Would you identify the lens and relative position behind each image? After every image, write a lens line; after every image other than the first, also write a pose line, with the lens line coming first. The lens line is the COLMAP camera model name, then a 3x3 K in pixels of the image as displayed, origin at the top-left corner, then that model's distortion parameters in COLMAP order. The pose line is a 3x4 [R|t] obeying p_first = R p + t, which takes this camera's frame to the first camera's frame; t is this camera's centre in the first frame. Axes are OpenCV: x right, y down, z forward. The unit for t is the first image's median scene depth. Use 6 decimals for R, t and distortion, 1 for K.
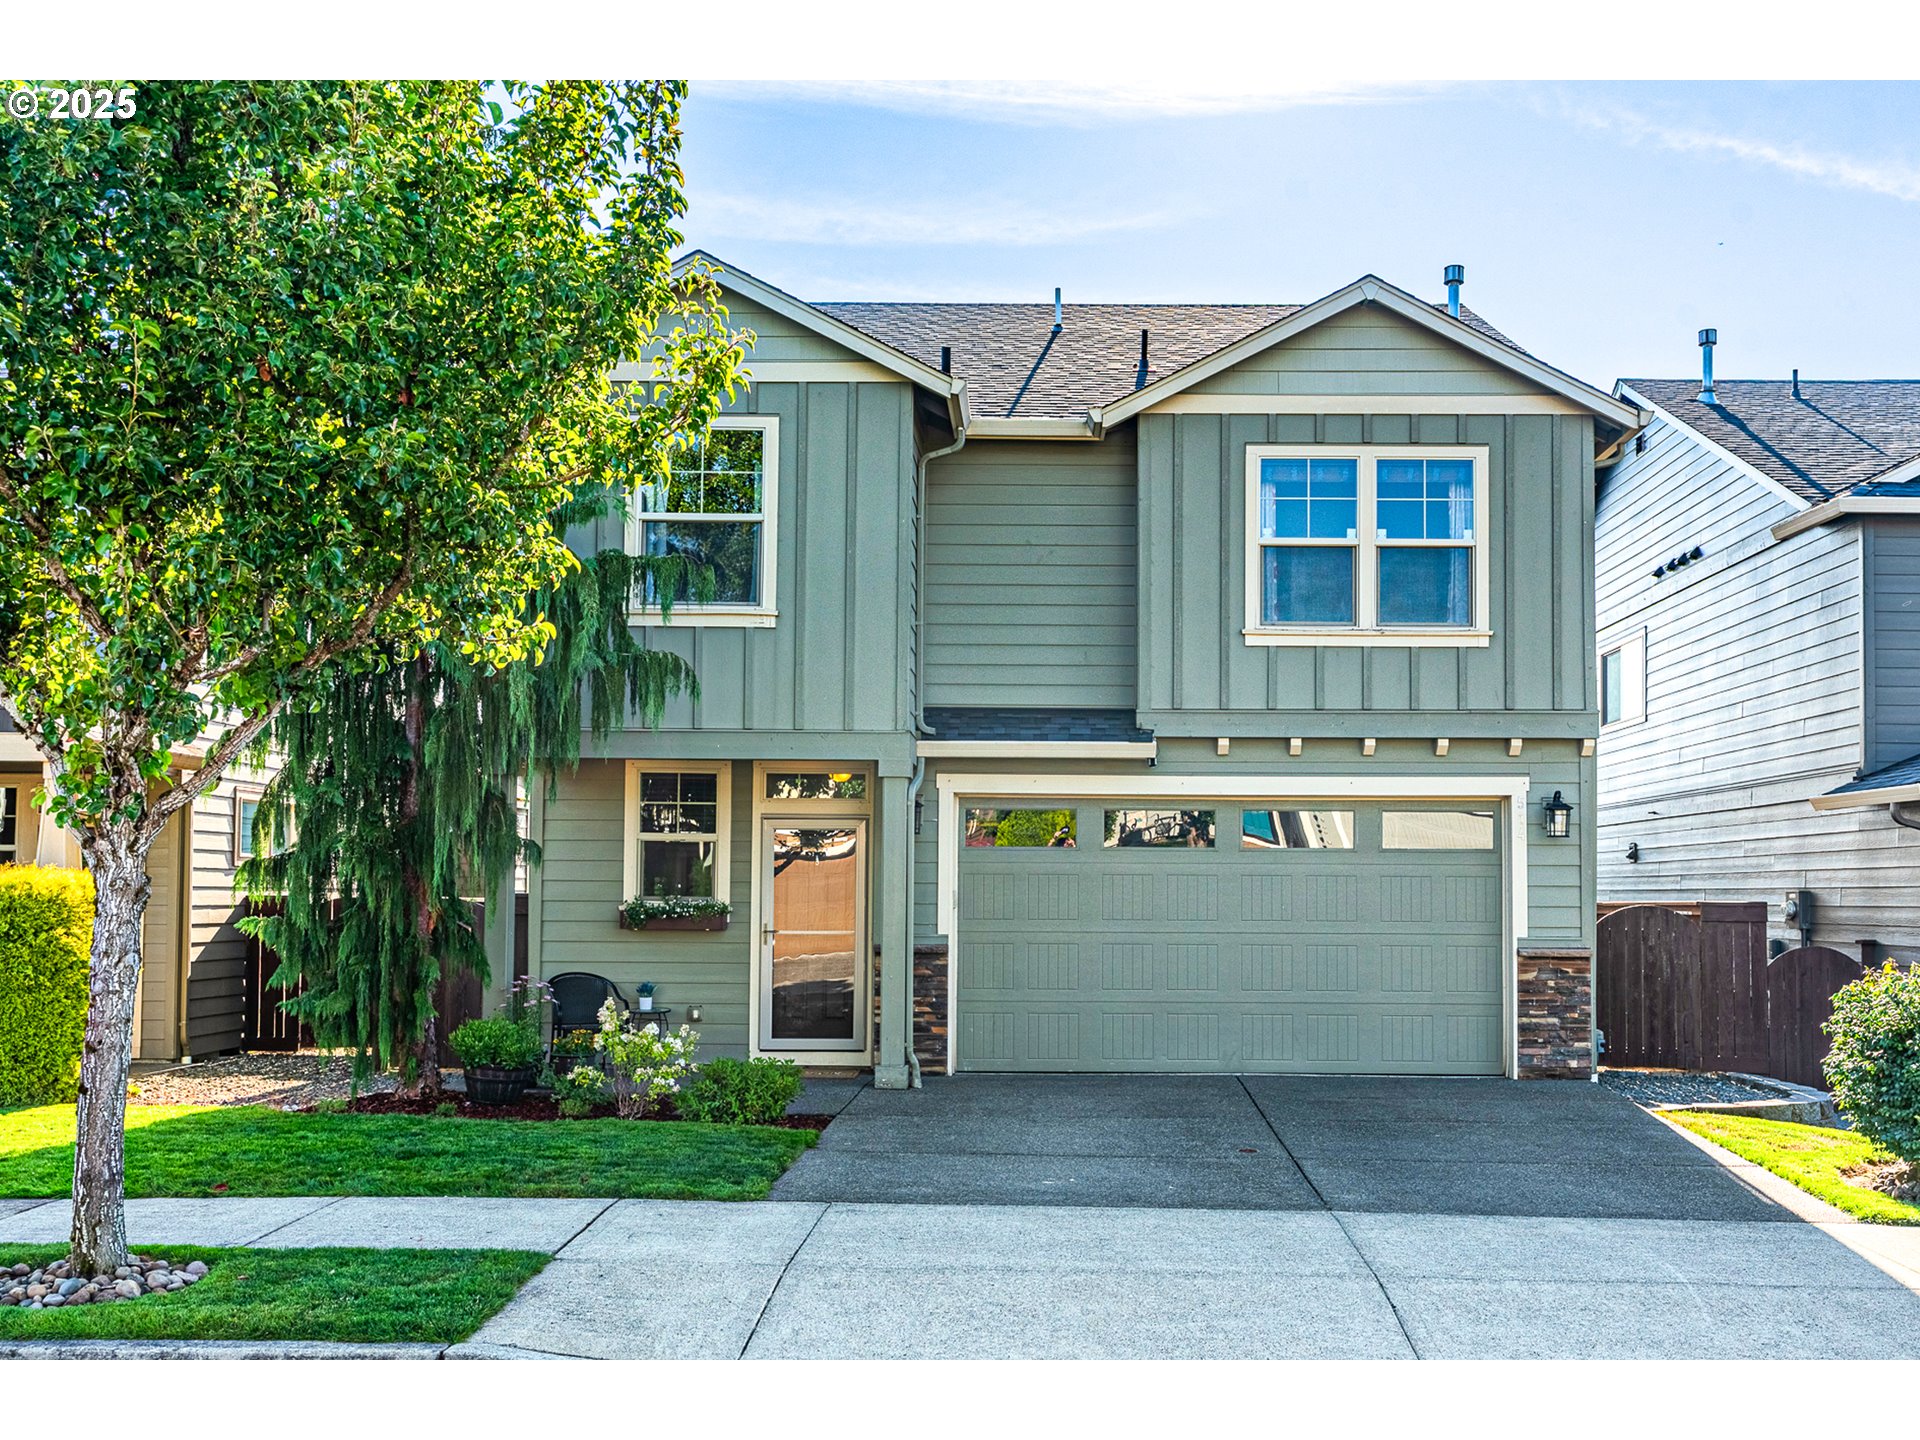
lens RADIAL K [[1739.9, 0, 1039.8], [0, 1739.9, 840.6], [0, 0, 1]] dist [0.008482, 0.000000]
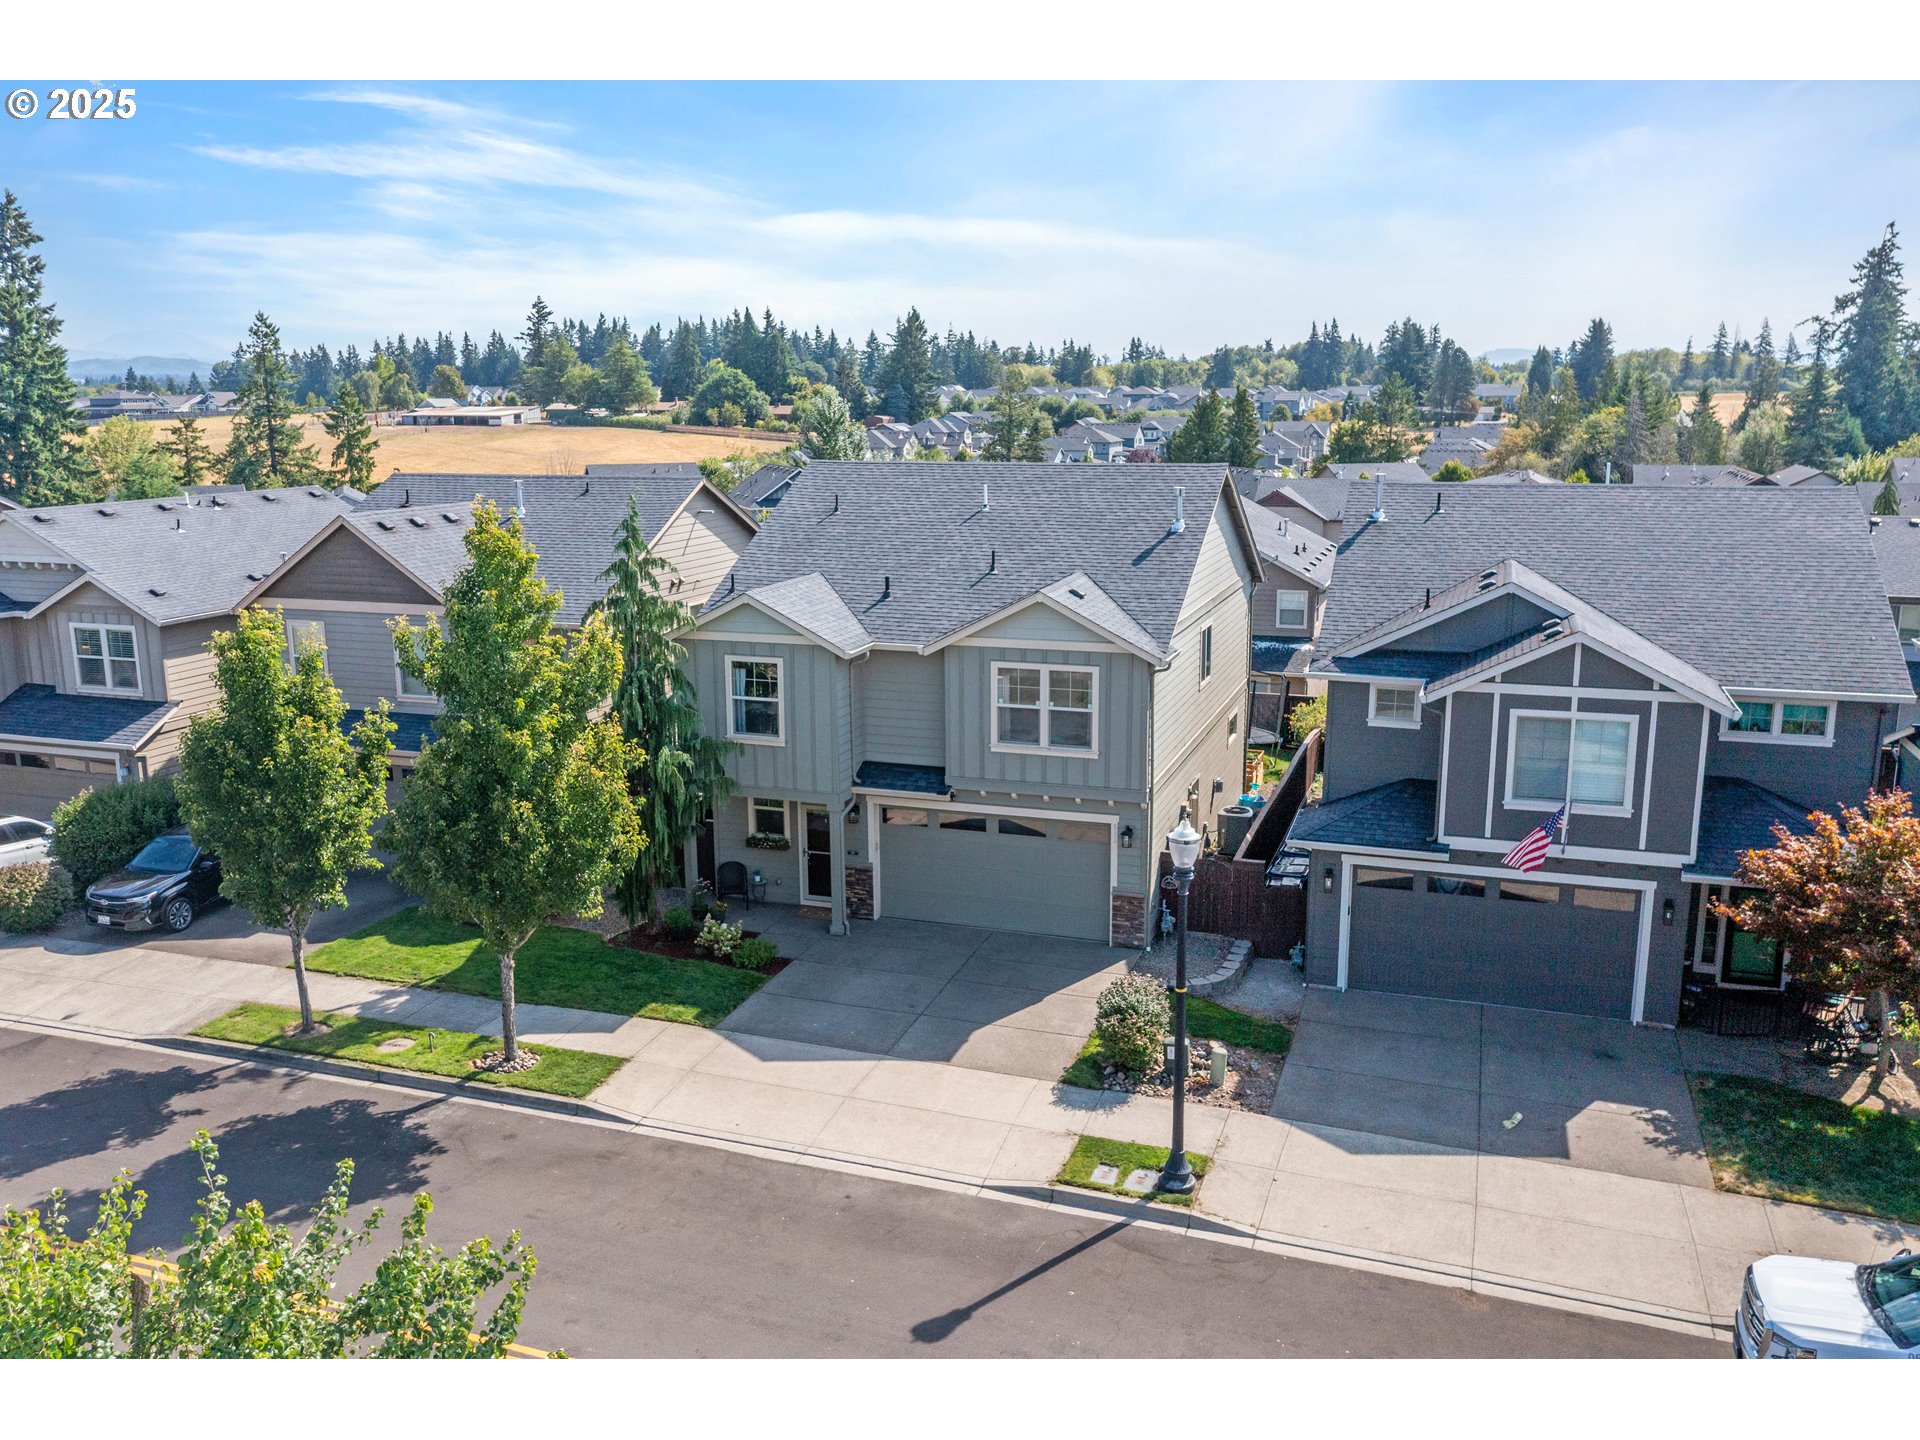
lens RADIAL K [[1462.5, 0, 978.5], [0, 1462.5, 717.1], [0, 0, 1]] dist [-0.010079, 0.013368]
pose [[0.951539, 0.053143, -0.302902, 0.662676], [0.020222, 0.972012, 0.234060, -0.589361], [0.306863, -0.228843, 0.923832, -0.712136]]
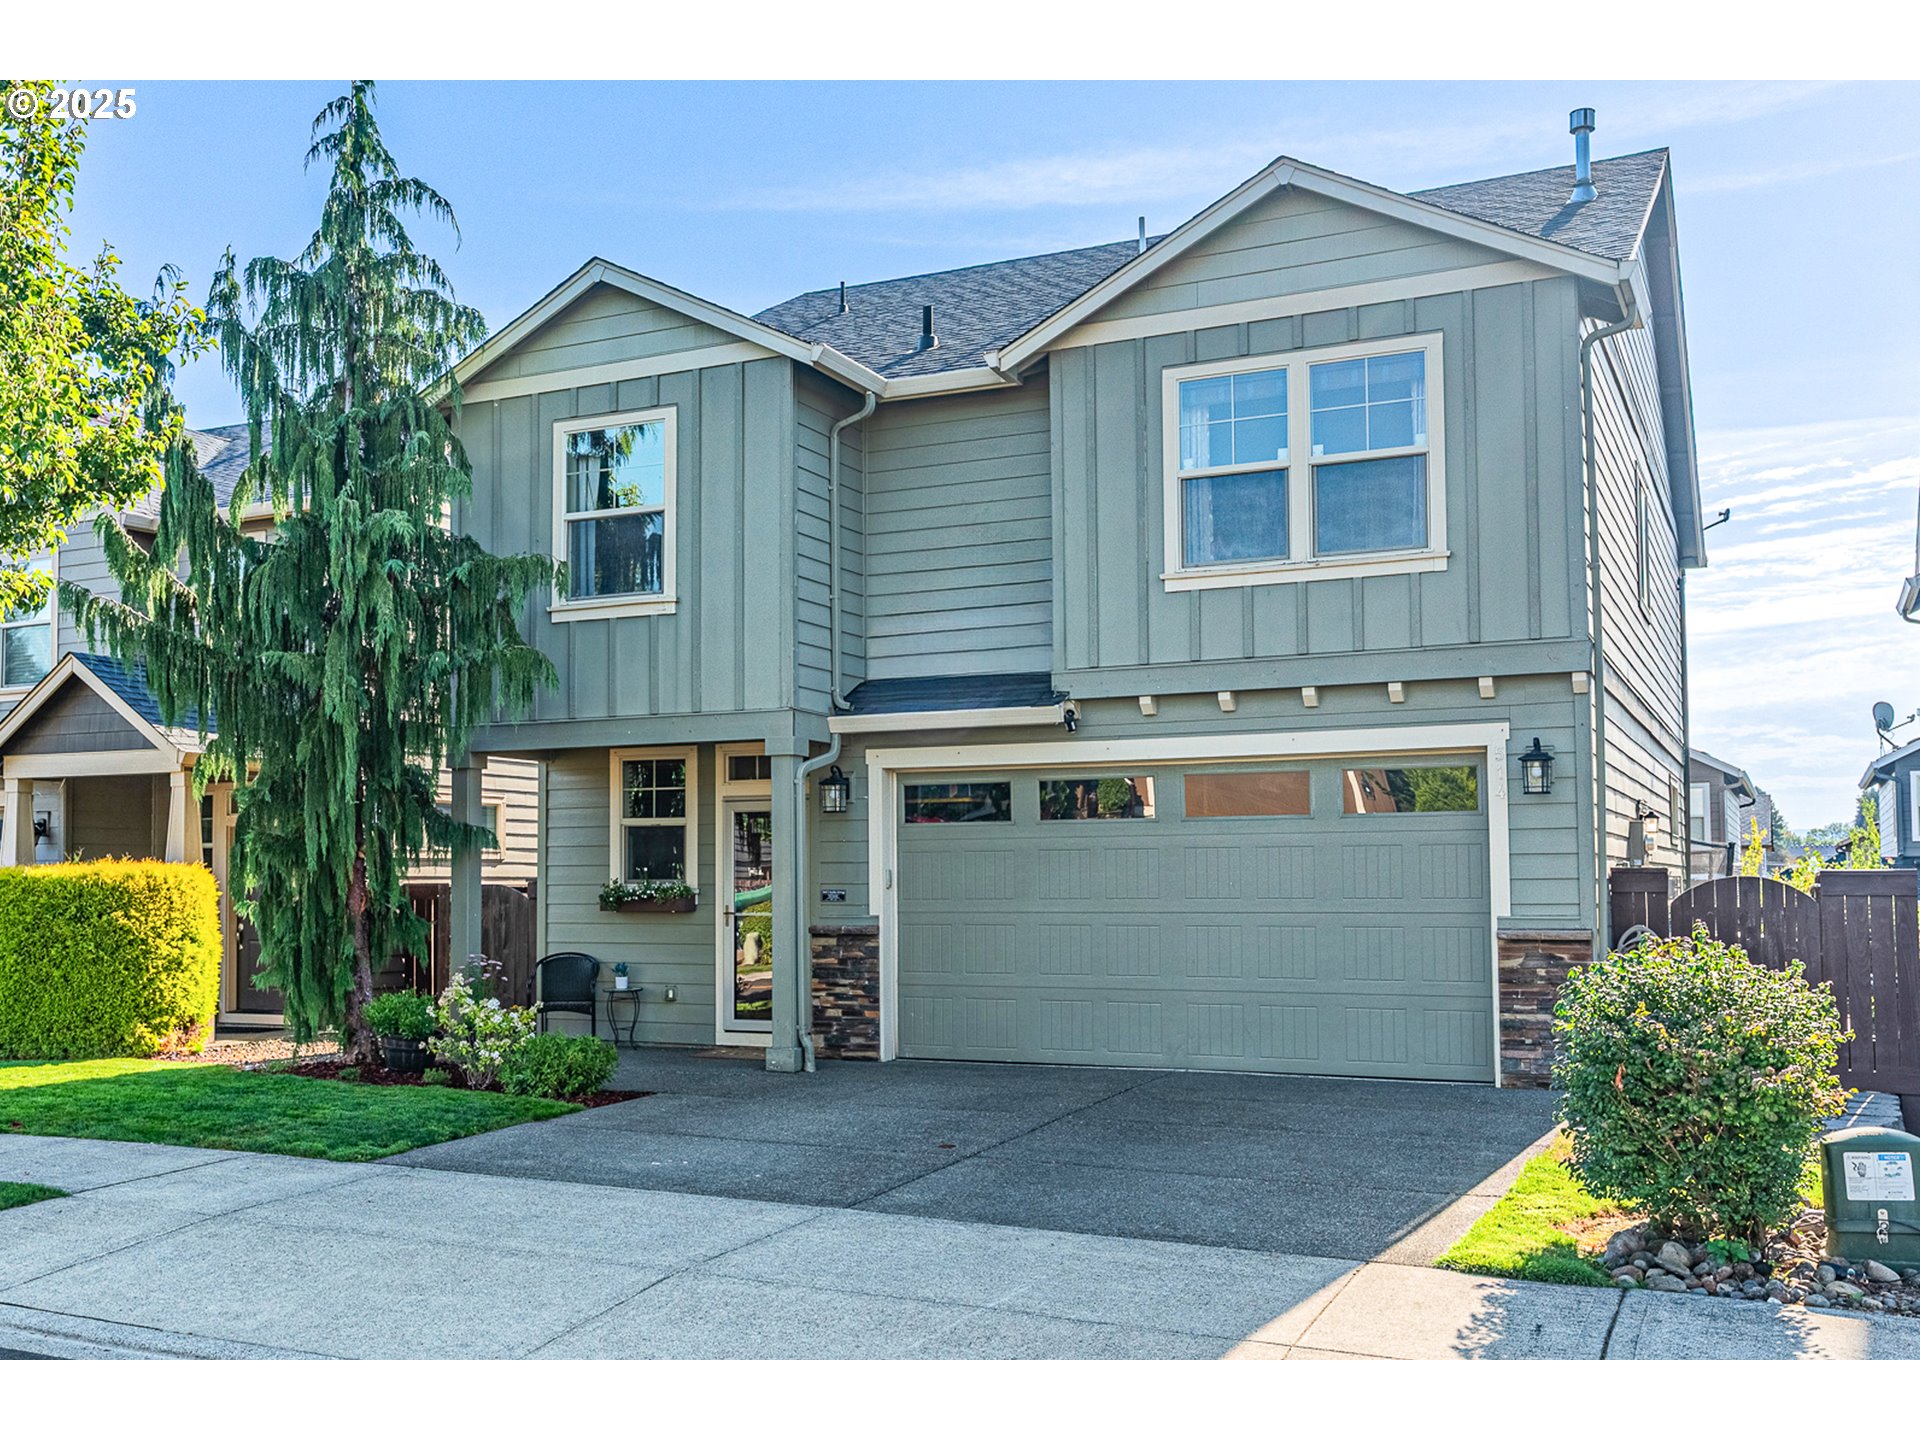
lens RADIAL K [[1827.0, 0, 851.0], [0, 1827.0, 812.1], [0, 0, 1]] dist [-0.001927, 0.000000]
pose [[0.896385, -0.028485, -0.442359, 0.385402], [0.025297, 0.999594, -0.013107, 0.009628], [0.442553, 0.000559, 0.896742, 0.084137]]
